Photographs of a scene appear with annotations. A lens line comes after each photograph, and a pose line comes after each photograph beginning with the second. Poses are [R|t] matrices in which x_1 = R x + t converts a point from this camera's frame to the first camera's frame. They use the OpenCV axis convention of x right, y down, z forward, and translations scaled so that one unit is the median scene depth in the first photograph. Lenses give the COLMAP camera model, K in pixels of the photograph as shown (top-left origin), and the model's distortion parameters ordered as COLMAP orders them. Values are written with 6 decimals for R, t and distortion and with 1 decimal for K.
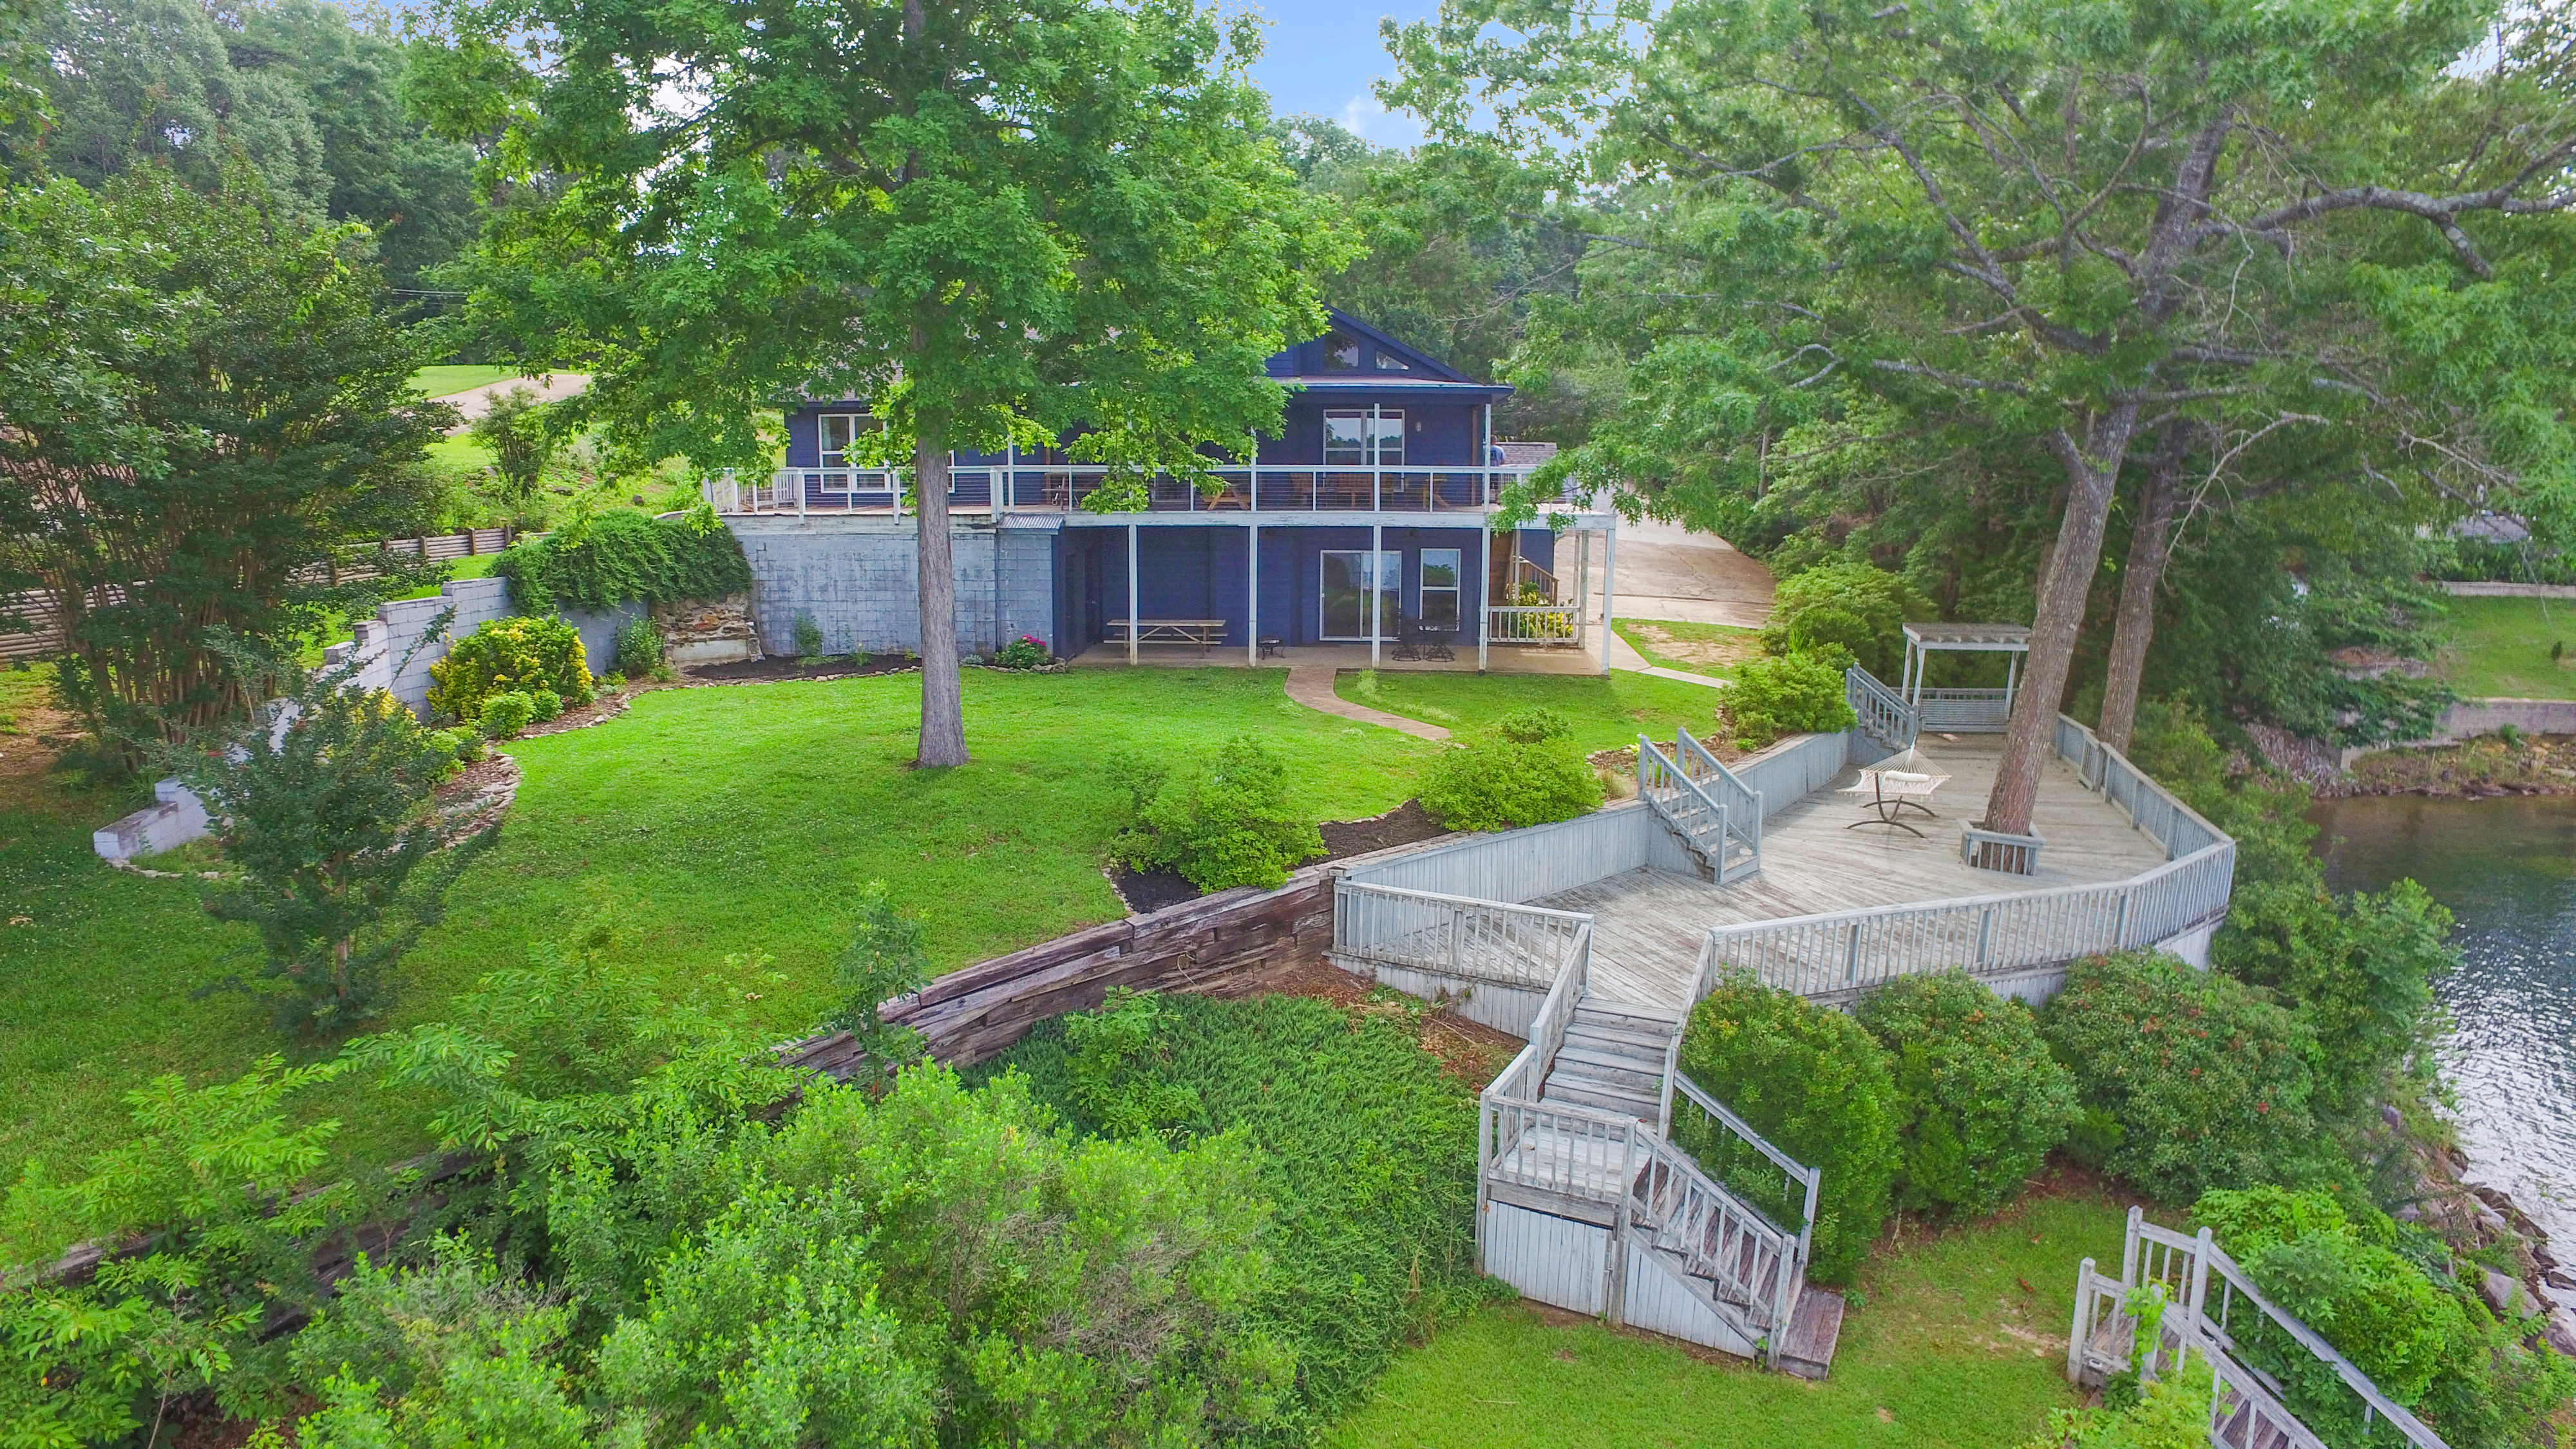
lens RADIAL K [[1480.2, 0, 1285.6], [0, 1480.2, 720.8], [0, 0, 1]] dist [-0.121855, 0.089441]
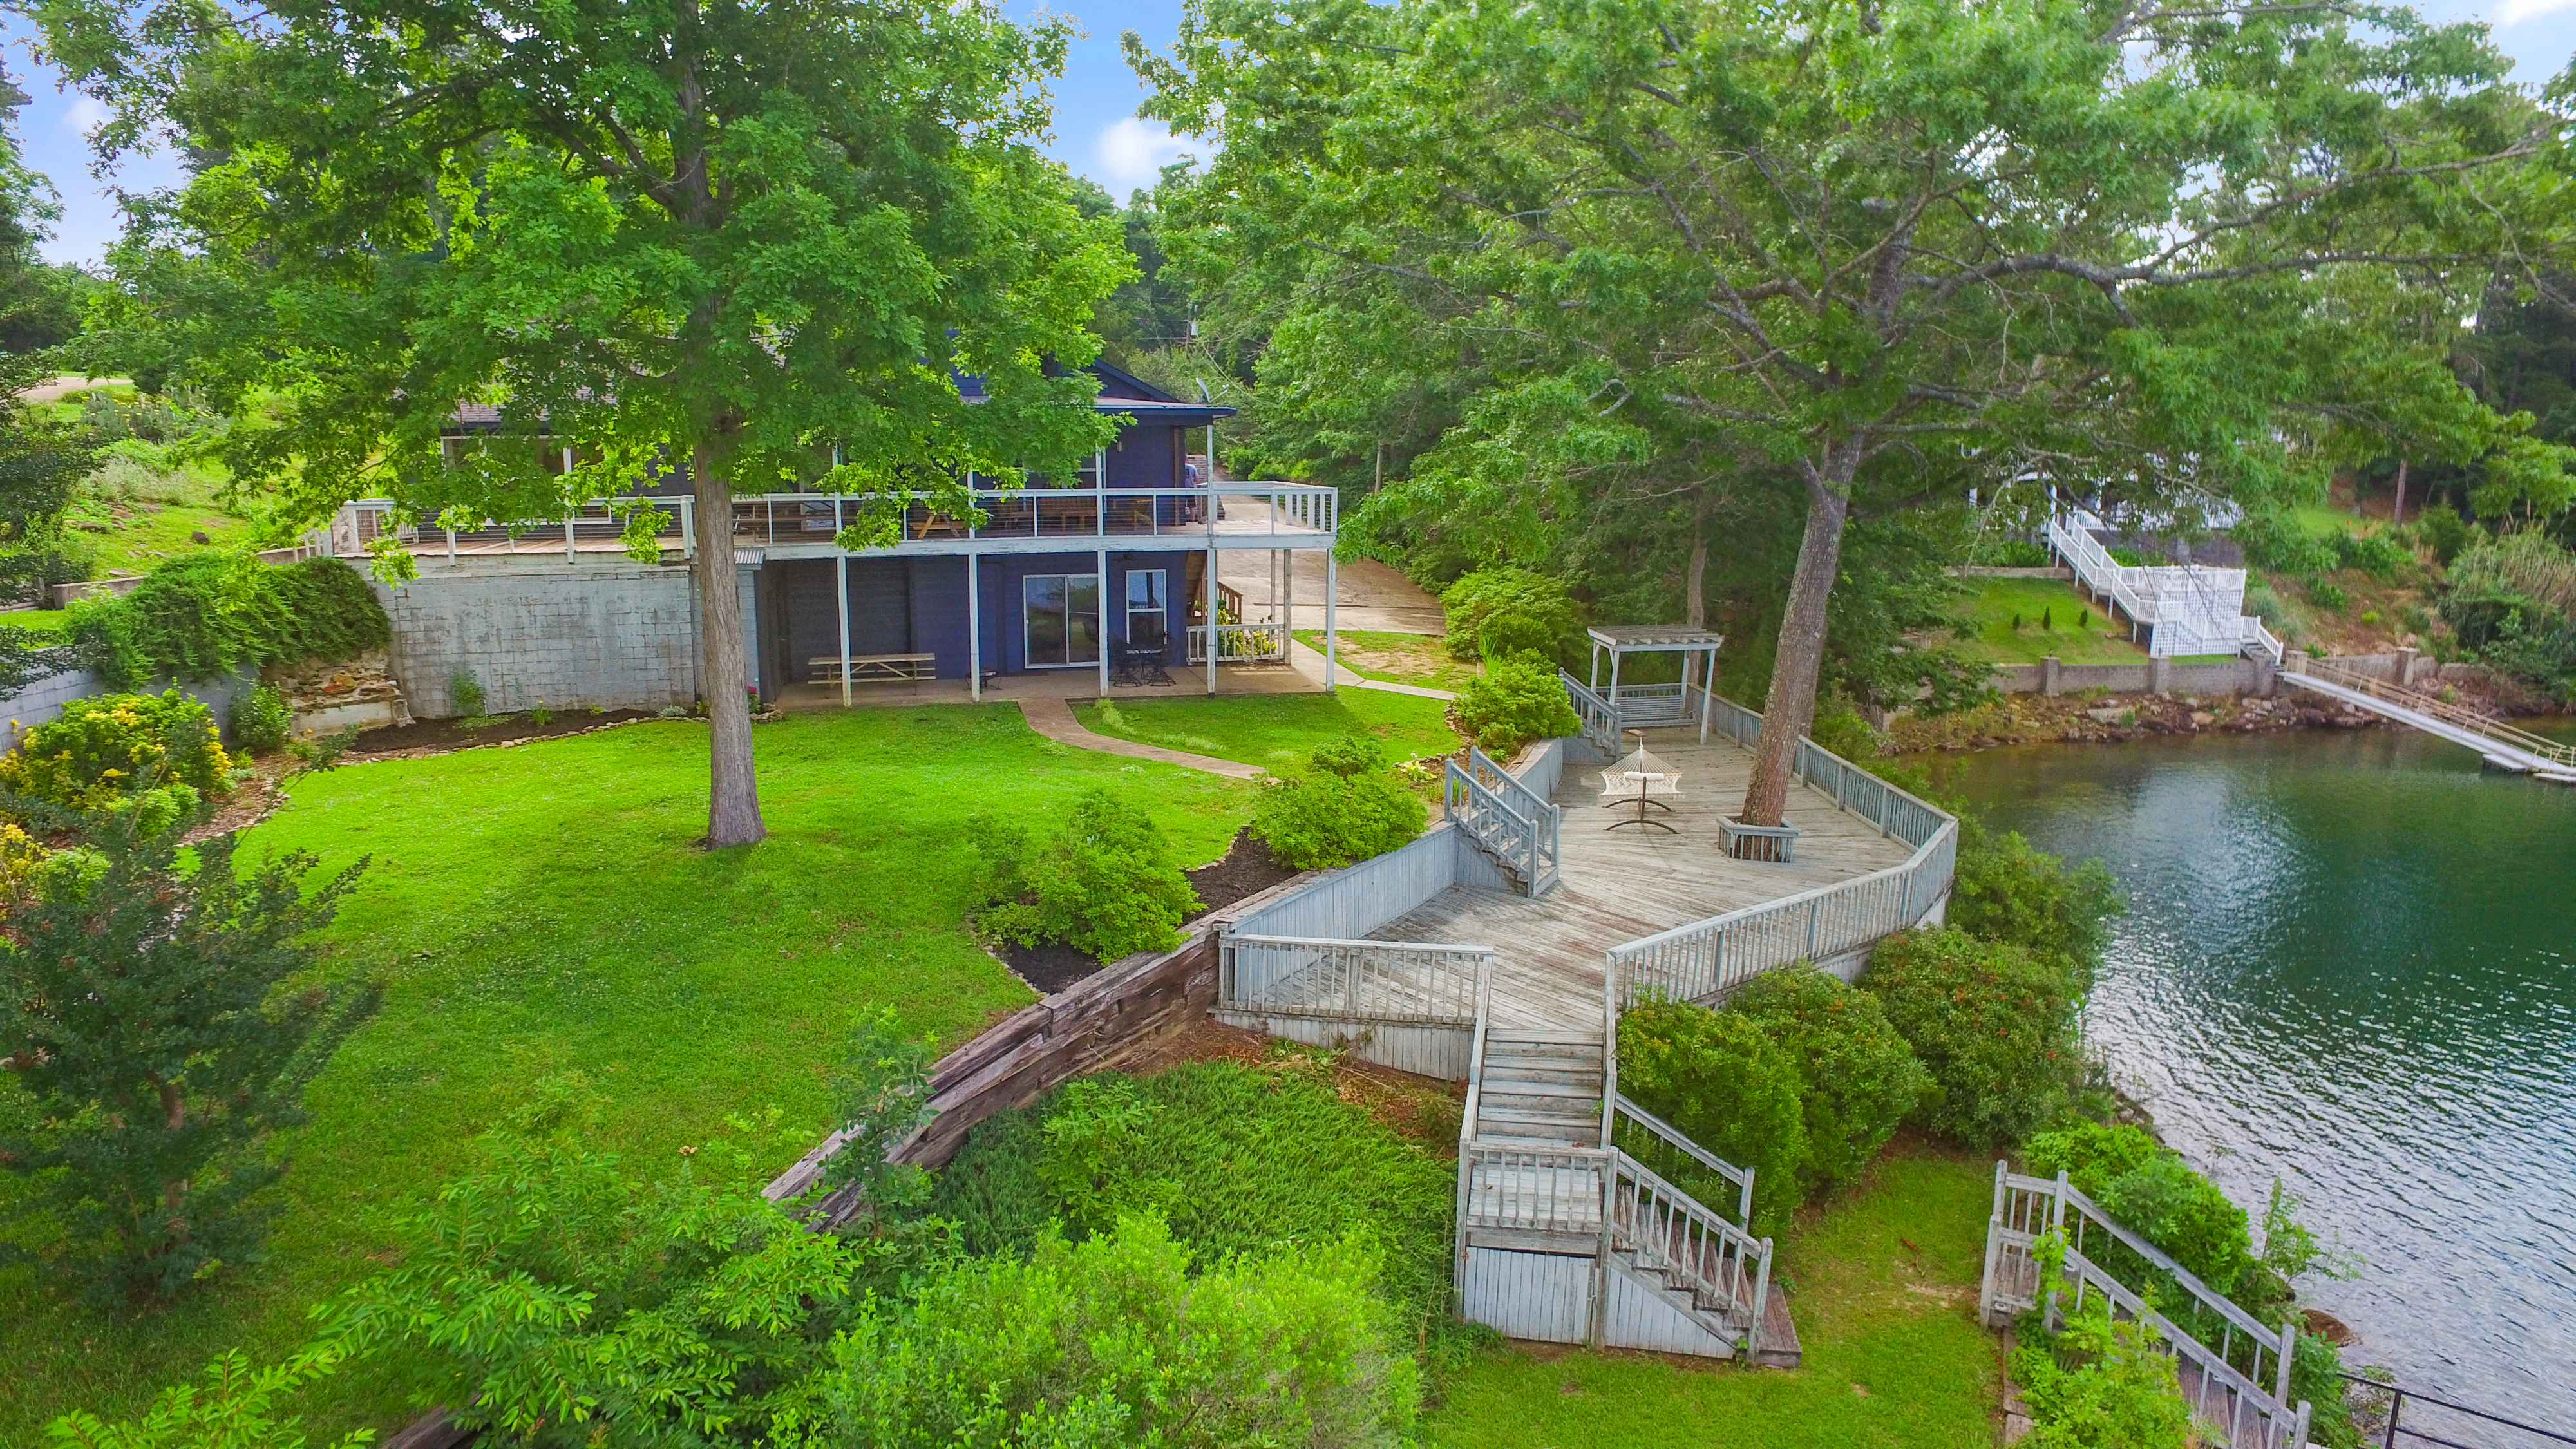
lens RADIAL K [[1480.2, 0, 1285.6], [0, 1480.2, 720.8], [0, 0, 1]] dist [-0.121855, 0.089441]
pose [[0.953155, -0.056417, 0.297173, -0.187246], [0.056510, 0.998368, 0.008283, -0.034169], [-0.297156, 0.008898, 0.954788, 0.059616]]
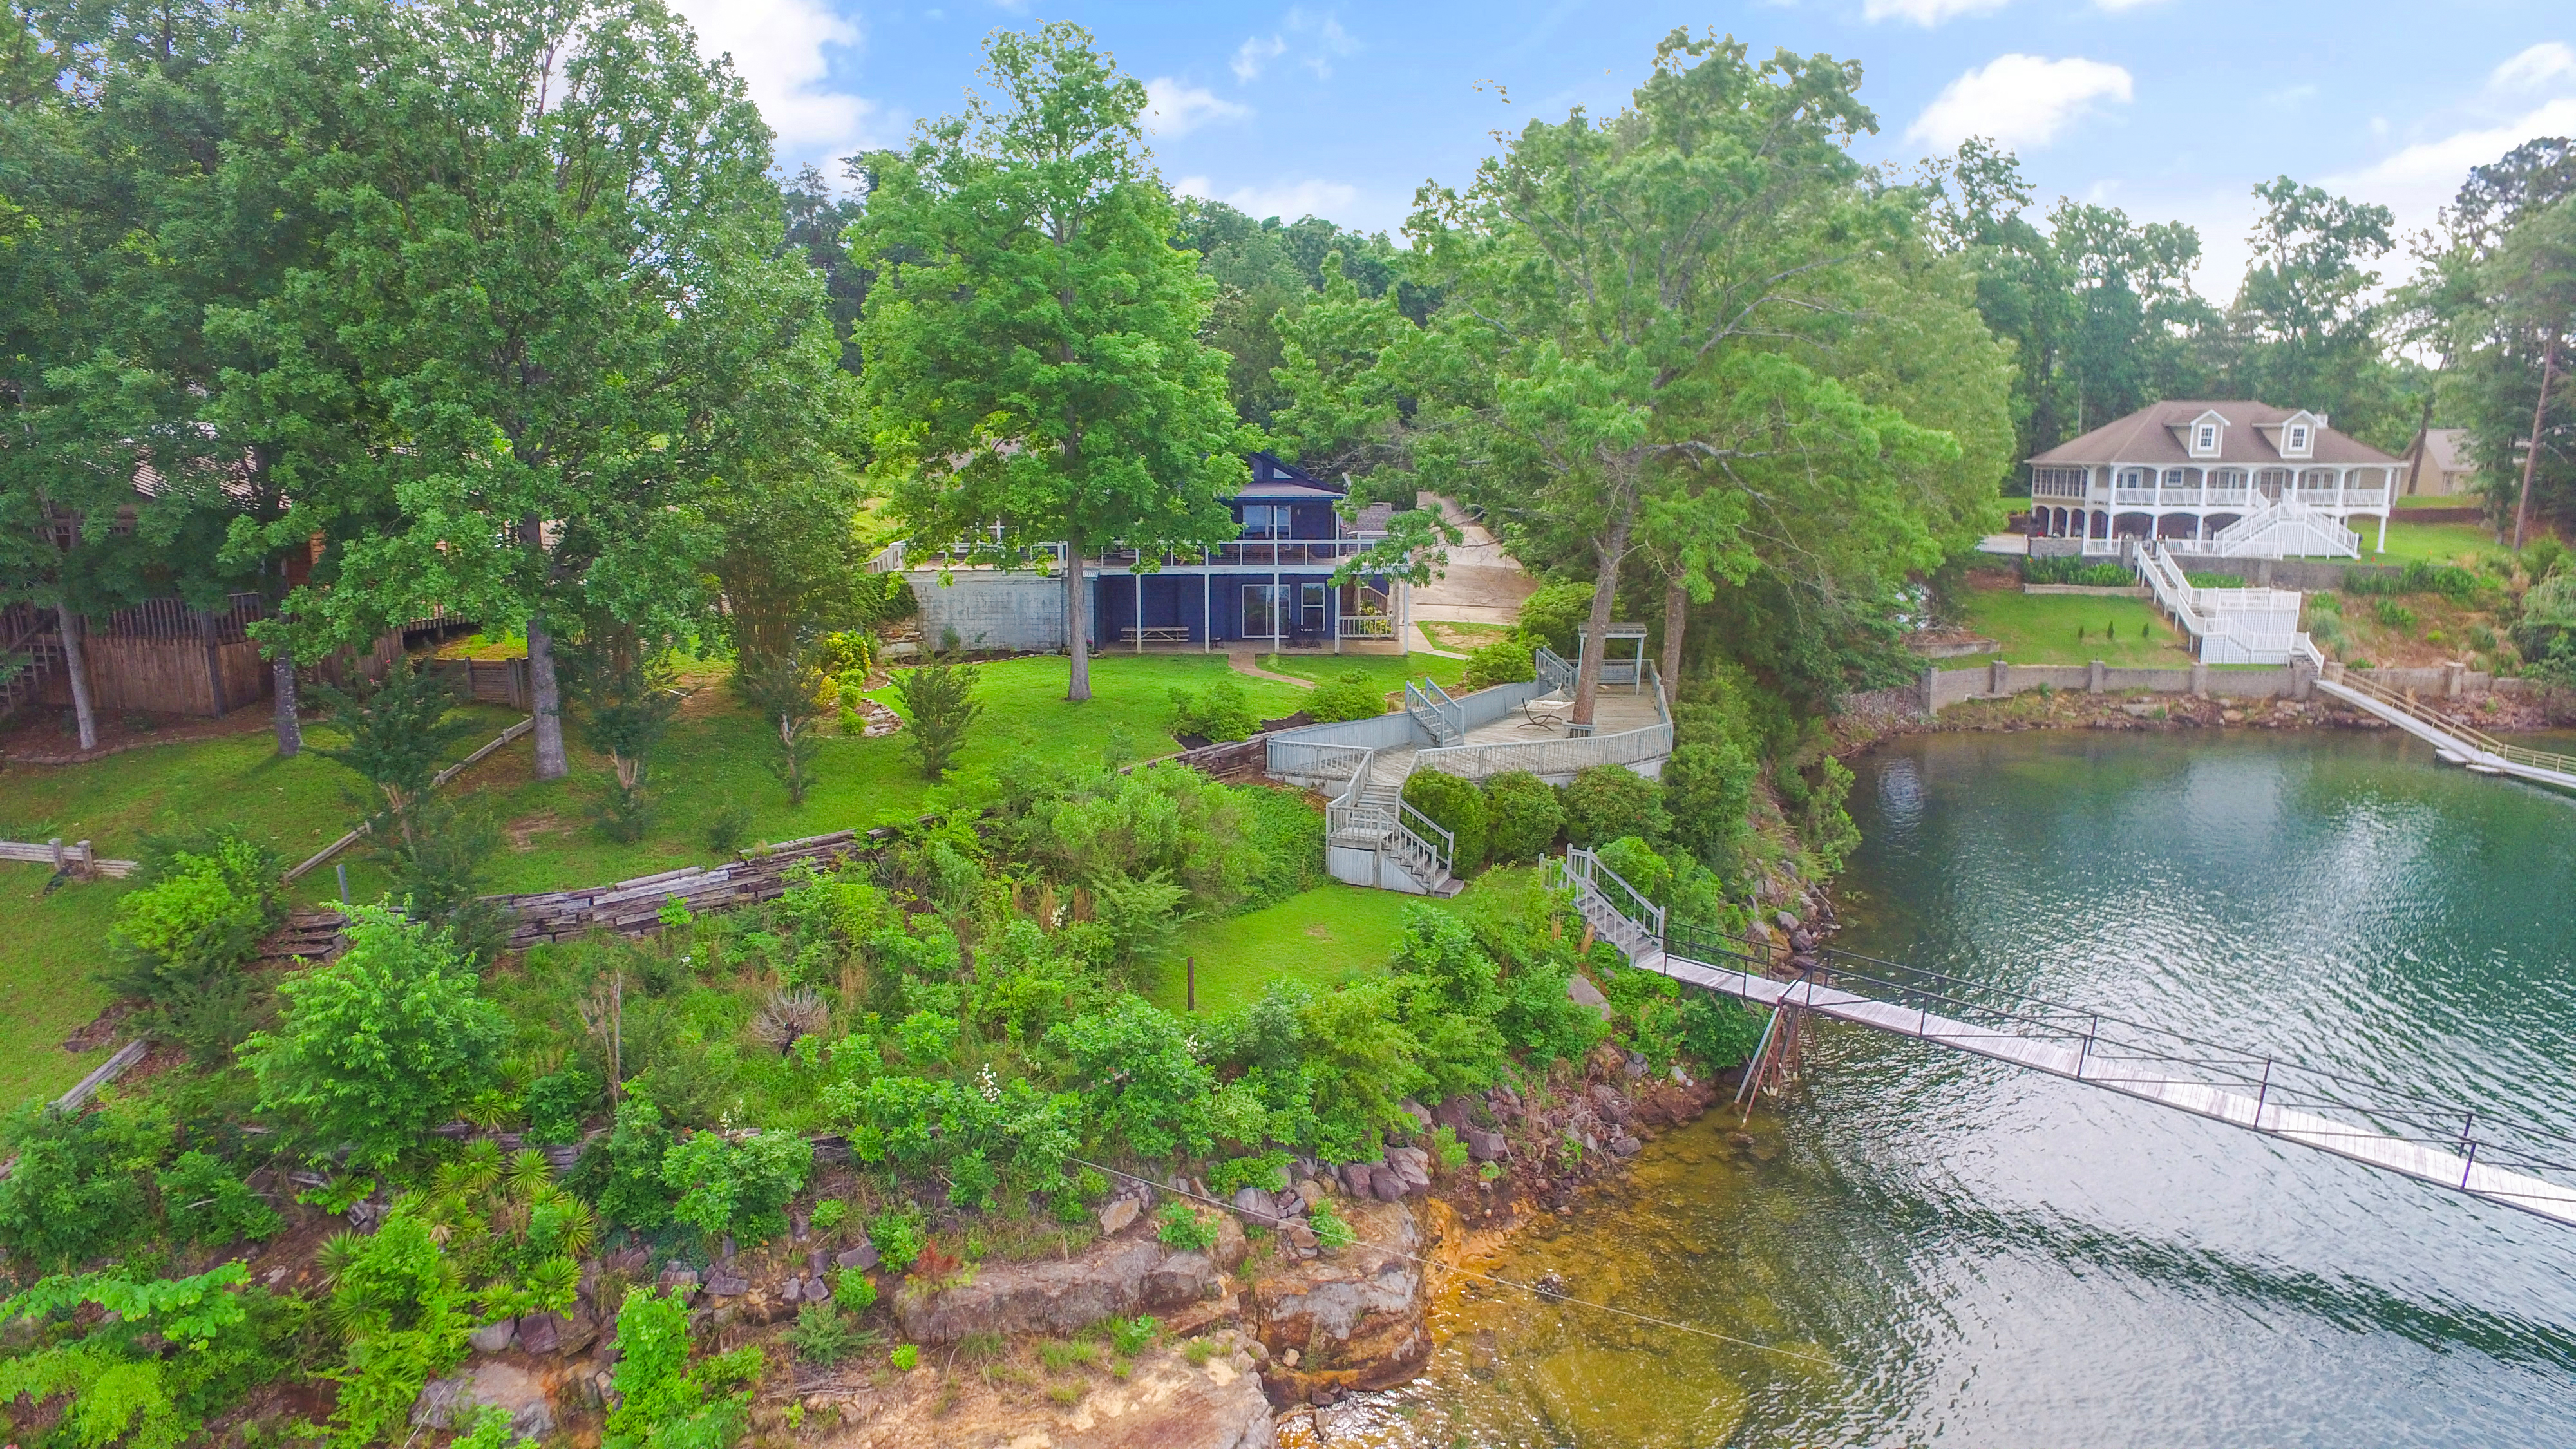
lens RADIAL K [[1480.2, 0, 1285.6], [0, 1480.2, 720.8], [0, 0, 1]] dist [-0.121855, 0.089441]
pose [[0.996871, -0.018779, 0.076778, -0.107799], [0.018536, 0.999821, 0.003880, 0.063023], [-0.076837, -0.002445, 0.997041, -1.249051]]
